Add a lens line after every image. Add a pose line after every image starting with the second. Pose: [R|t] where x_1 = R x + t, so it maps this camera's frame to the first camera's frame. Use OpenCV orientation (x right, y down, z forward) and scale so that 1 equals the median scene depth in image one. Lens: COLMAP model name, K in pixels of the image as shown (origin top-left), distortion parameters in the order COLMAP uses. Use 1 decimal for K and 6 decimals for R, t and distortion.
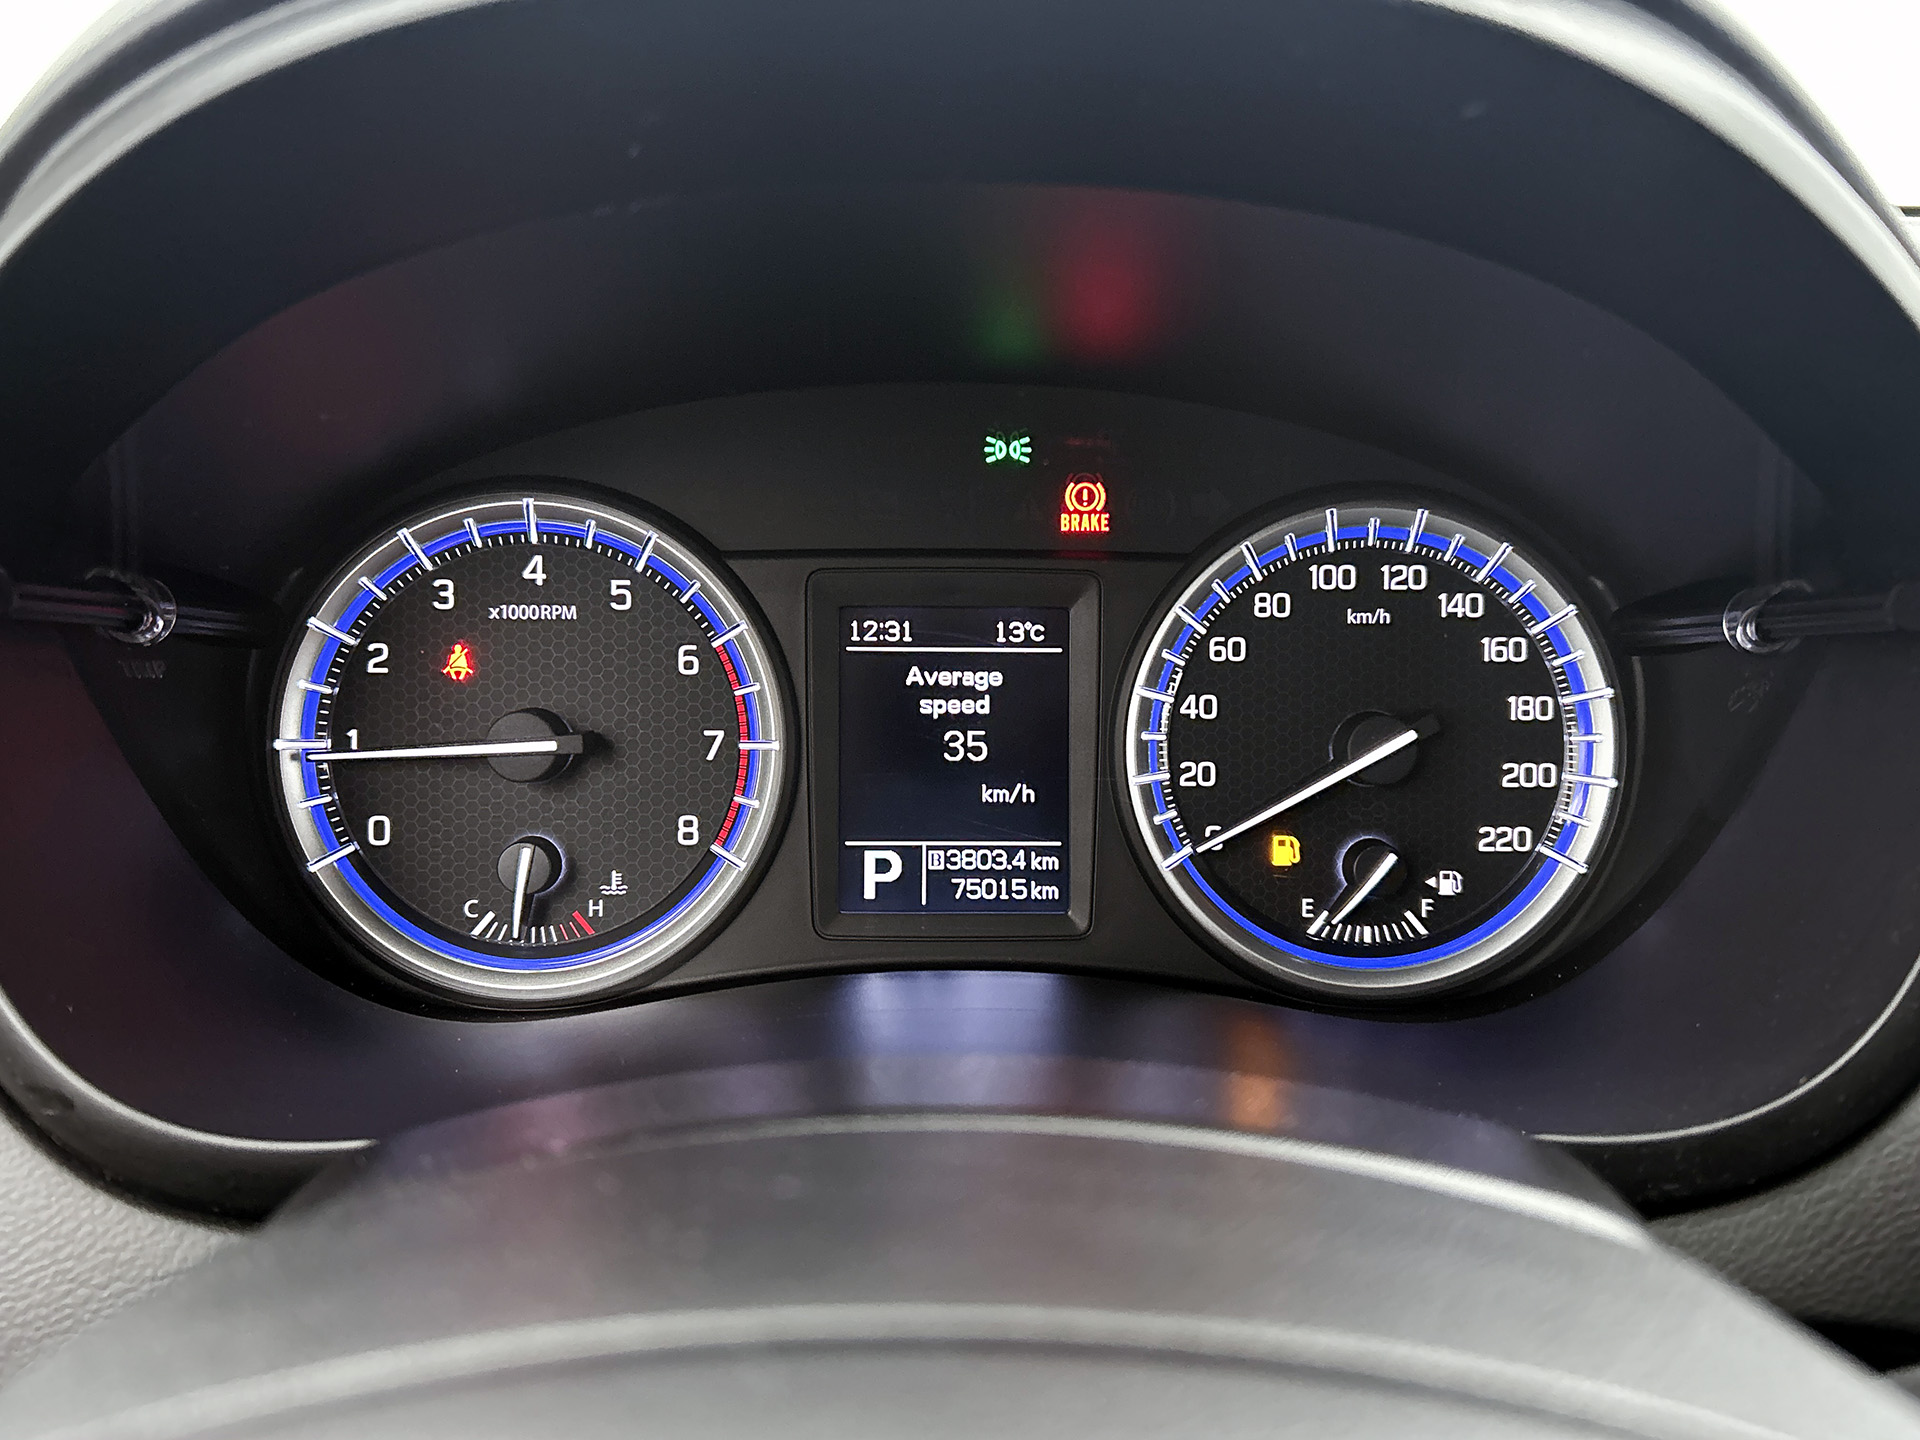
lens RADIAL K [[1541.3, 0, 980.2], [0, 1541.3, 743.4], [0, 0, 1]] dist [0.032593, -0.041725]
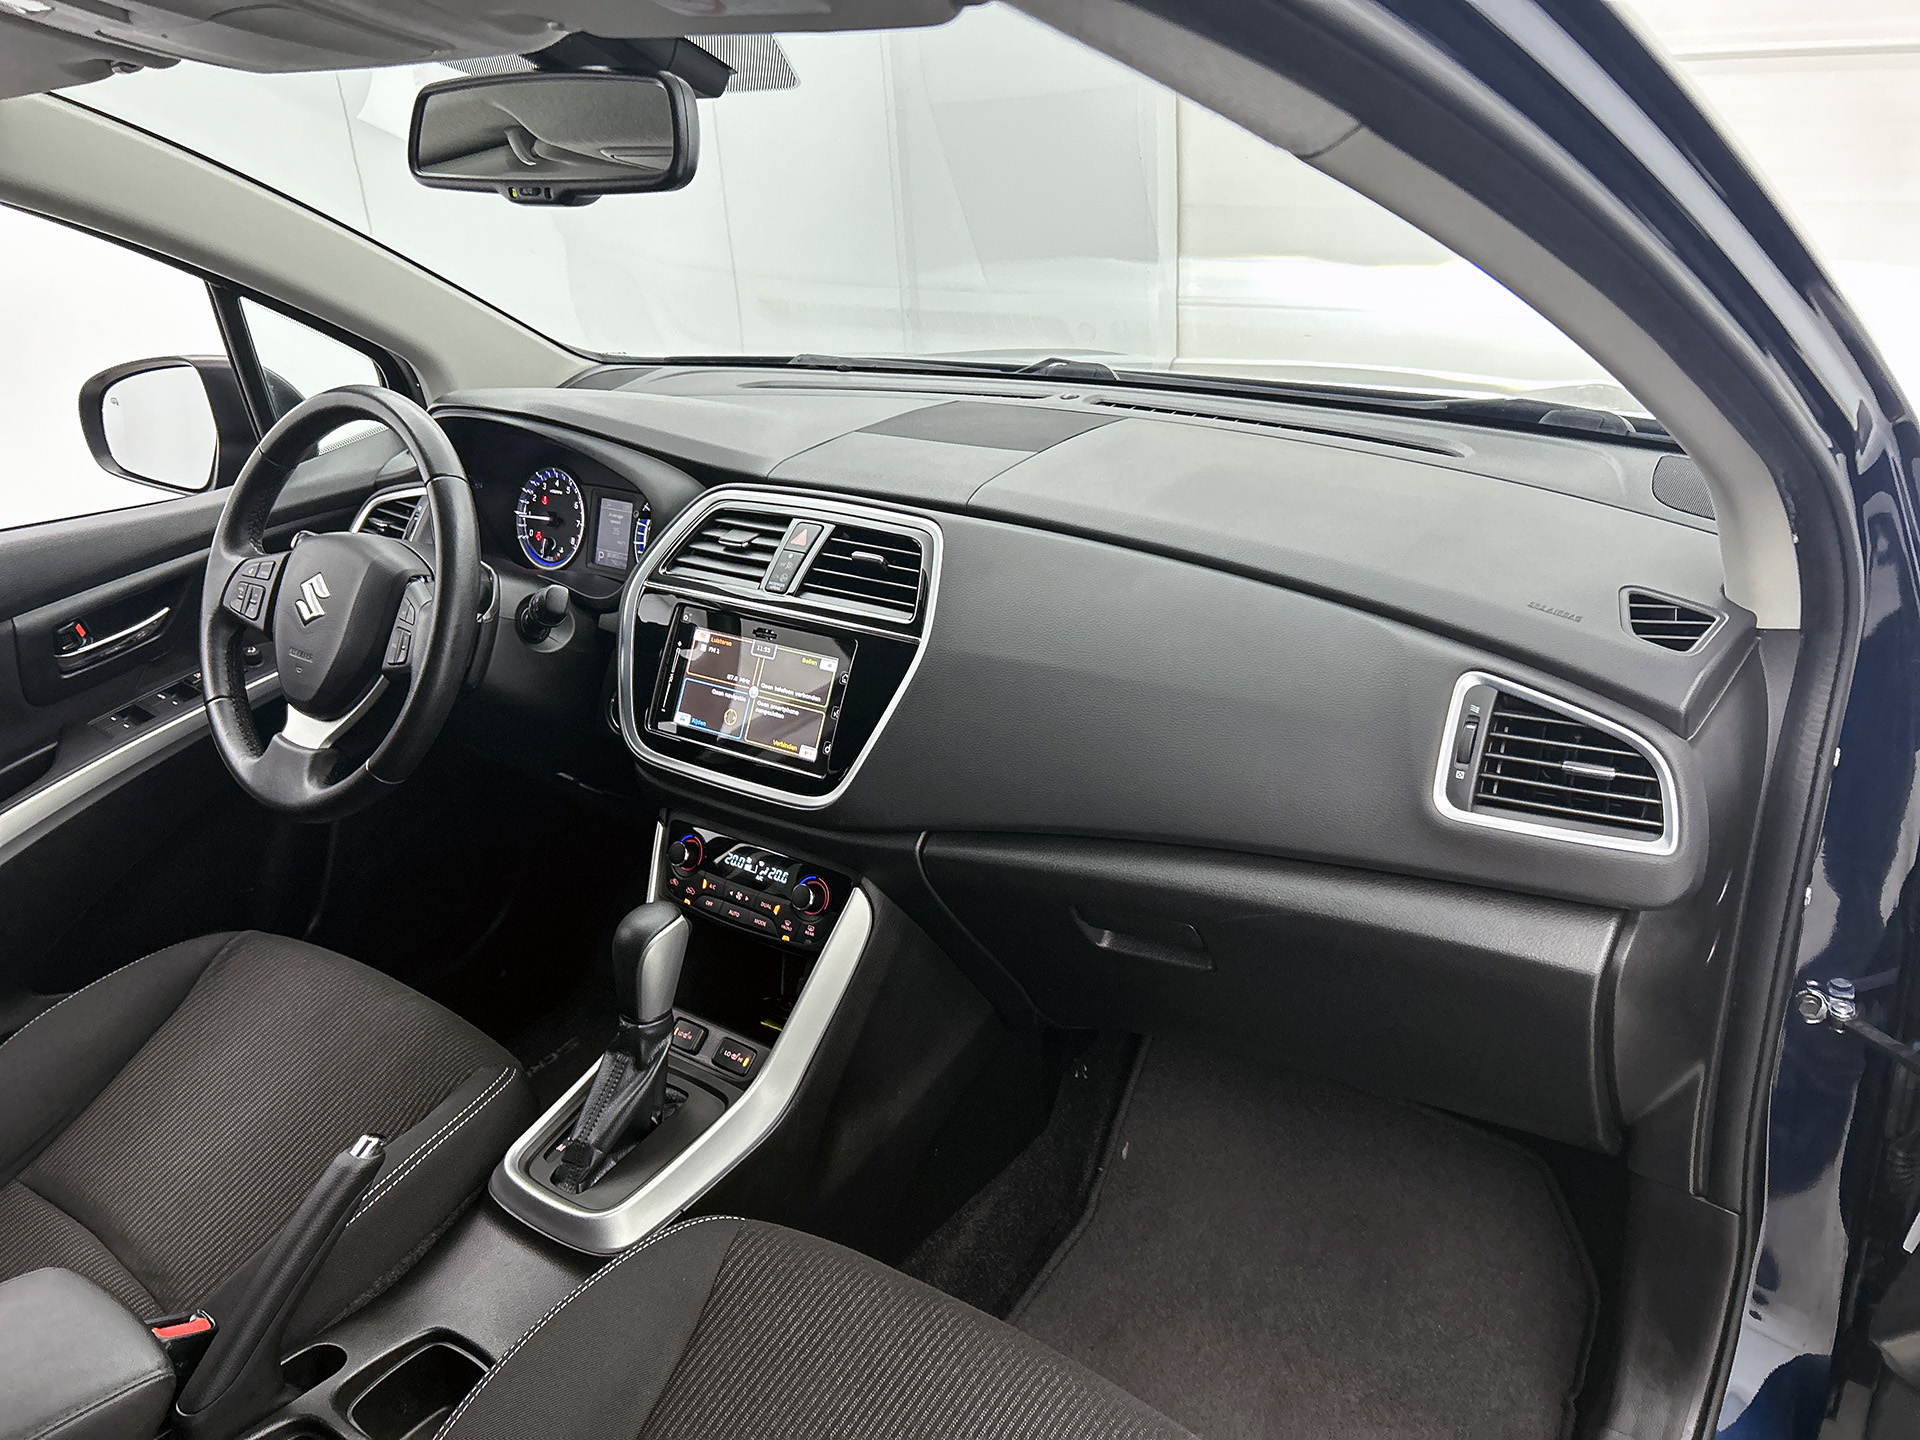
lens RADIAL K [[1448.1, 0, 968.5], [0, 1448.1, 724.6], [0, 0, 1]] dist [0.050136, -0.052500]
pose [[0.794726, 0.197500, -0.573938, 3.447660], [-0.146378, 0.980035, 0.134557, -0.171245], [0.589054, -0.022924, 0.807768, -1.902852]]
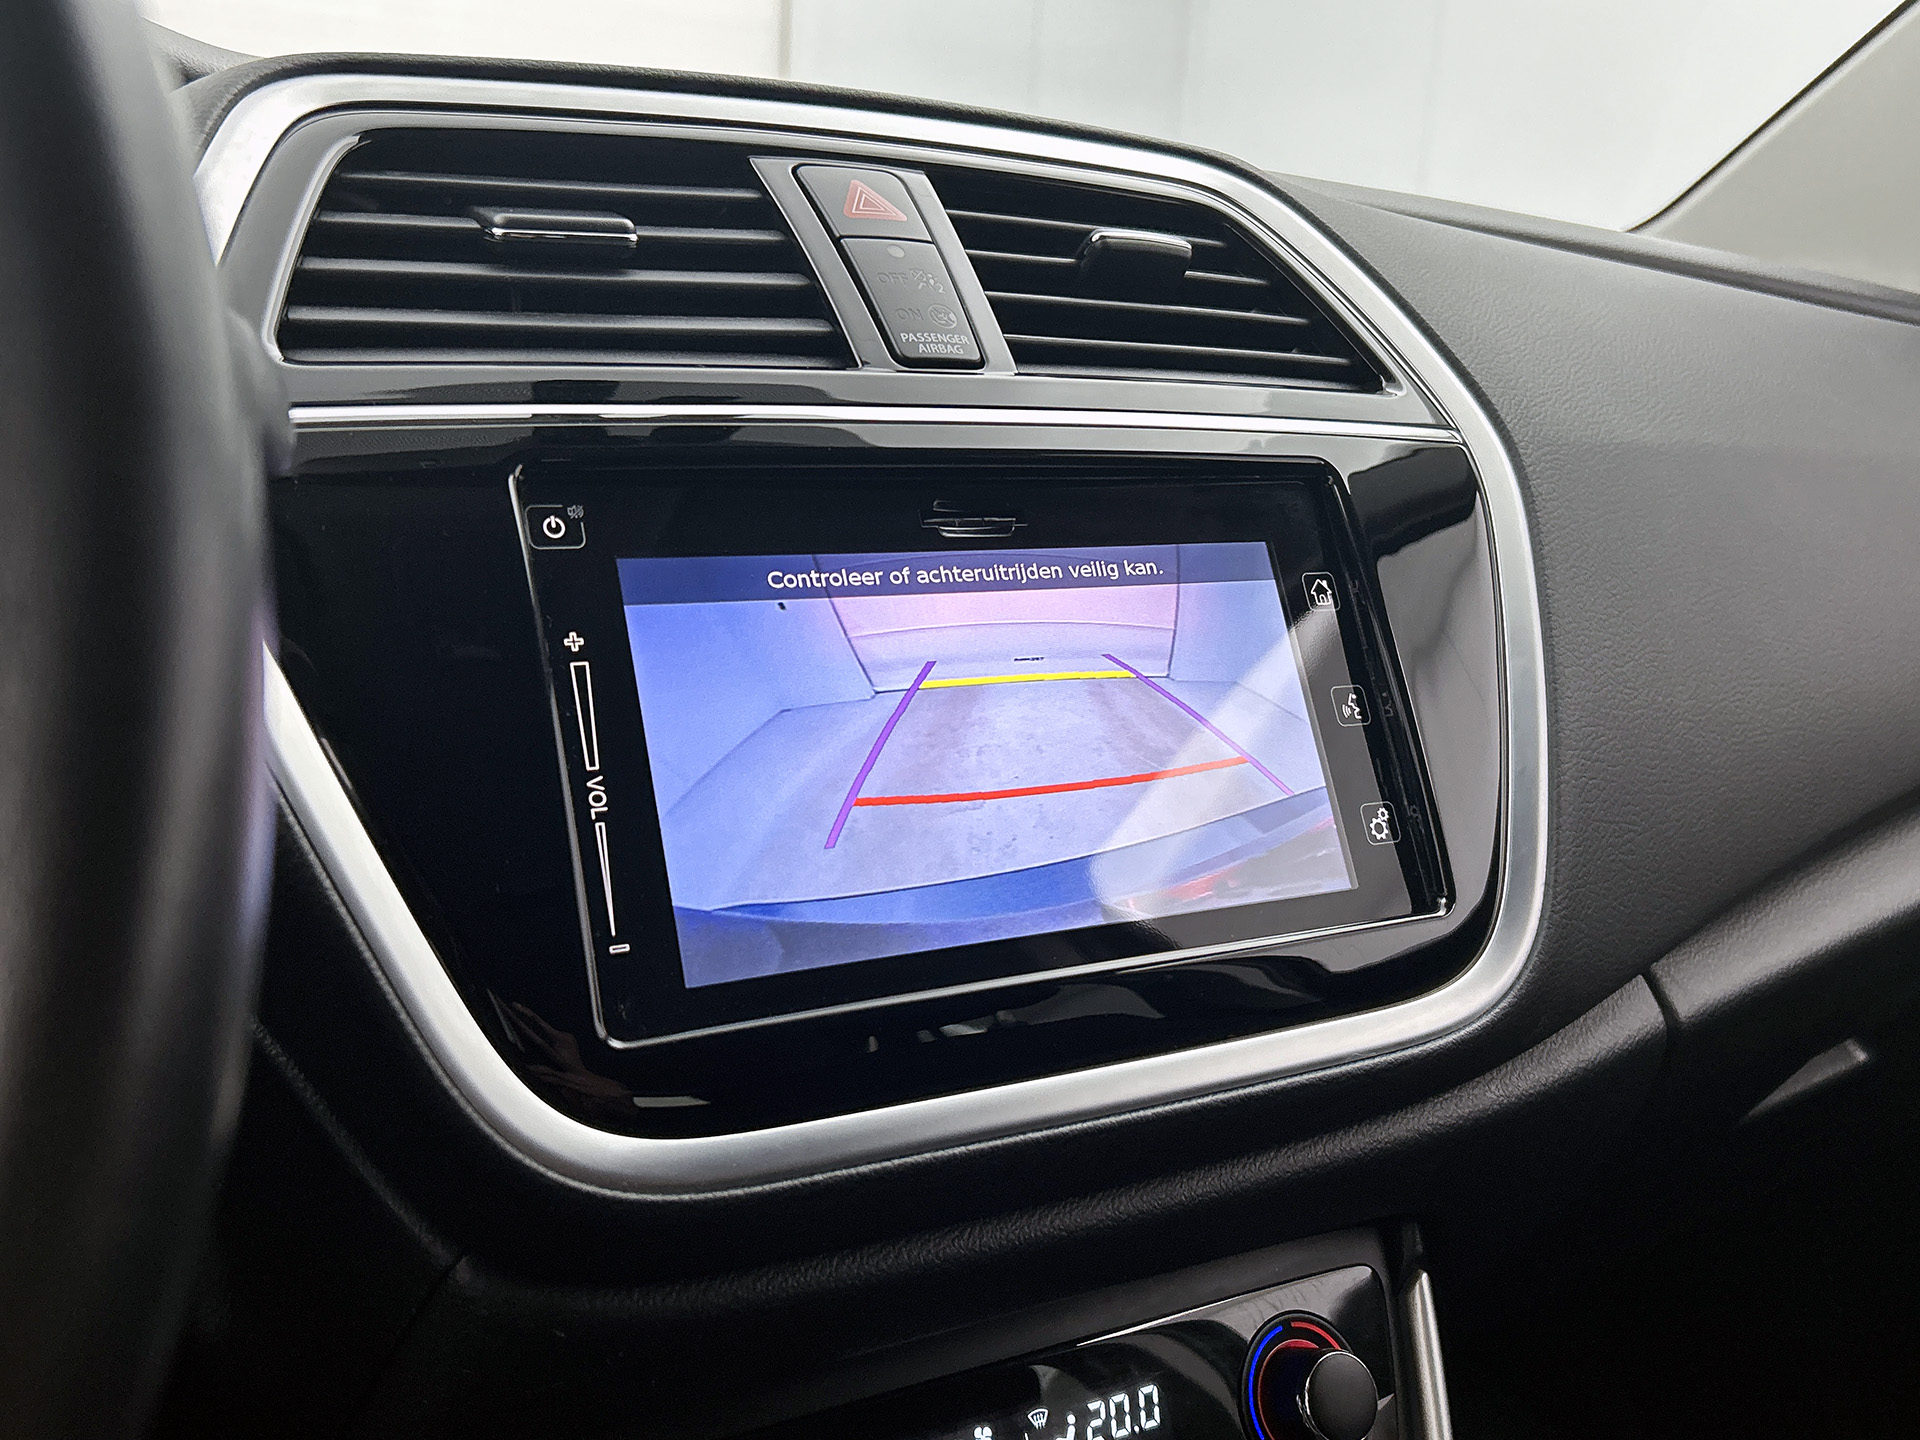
lens RADIAL K [[1773.4, 0, 982.8], [0, 1773.4, 728.3], [0, 0, 1]] dist [-0.032015, 0.000000]
pose [[0.884761, -0.074844, 0.459996, 0.501989], [0.123417, 0.989410, -0.076398, 0.372705], [-0.449407, 0.124366, 0.884628, -0.343215]]
